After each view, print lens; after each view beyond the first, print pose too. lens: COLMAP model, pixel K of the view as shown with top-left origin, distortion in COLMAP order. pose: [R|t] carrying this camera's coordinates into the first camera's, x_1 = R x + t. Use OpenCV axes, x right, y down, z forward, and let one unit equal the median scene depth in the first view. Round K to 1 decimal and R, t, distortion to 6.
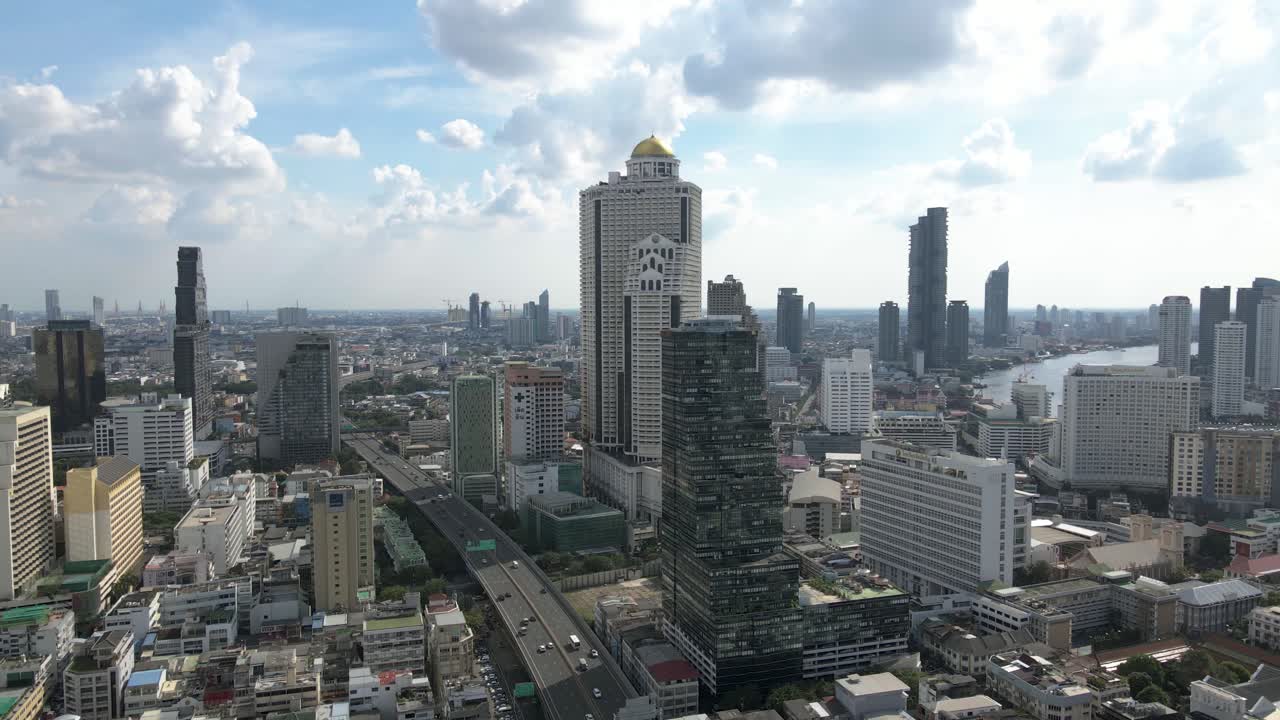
lens RADIAL K [[923.6, 0, 640.0], [0, 923.6, 360.0], [0, 0, 1]] dist [-0.026250, 0.060593]
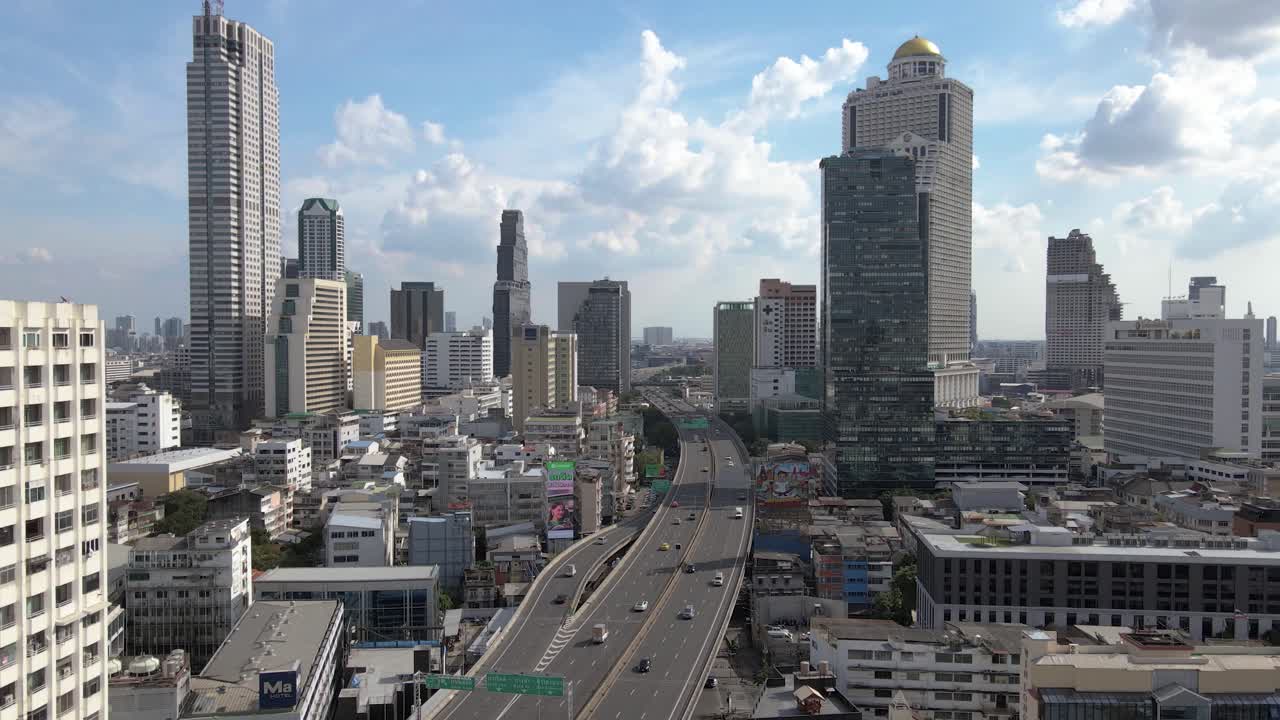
lens RADIAL K [[1022.2, 0, 640.0], [0, 1022.2, 360.0], [0, 0, 1]] dist [-0.013015, -0.001032]
pose [[0.924634, 0.009338, -0.380742, 0.158051], [-0.023558, 0.999187, -0.032704, 0.132102], [0.380127, 0.039209, 0.924103, -0.056289]]
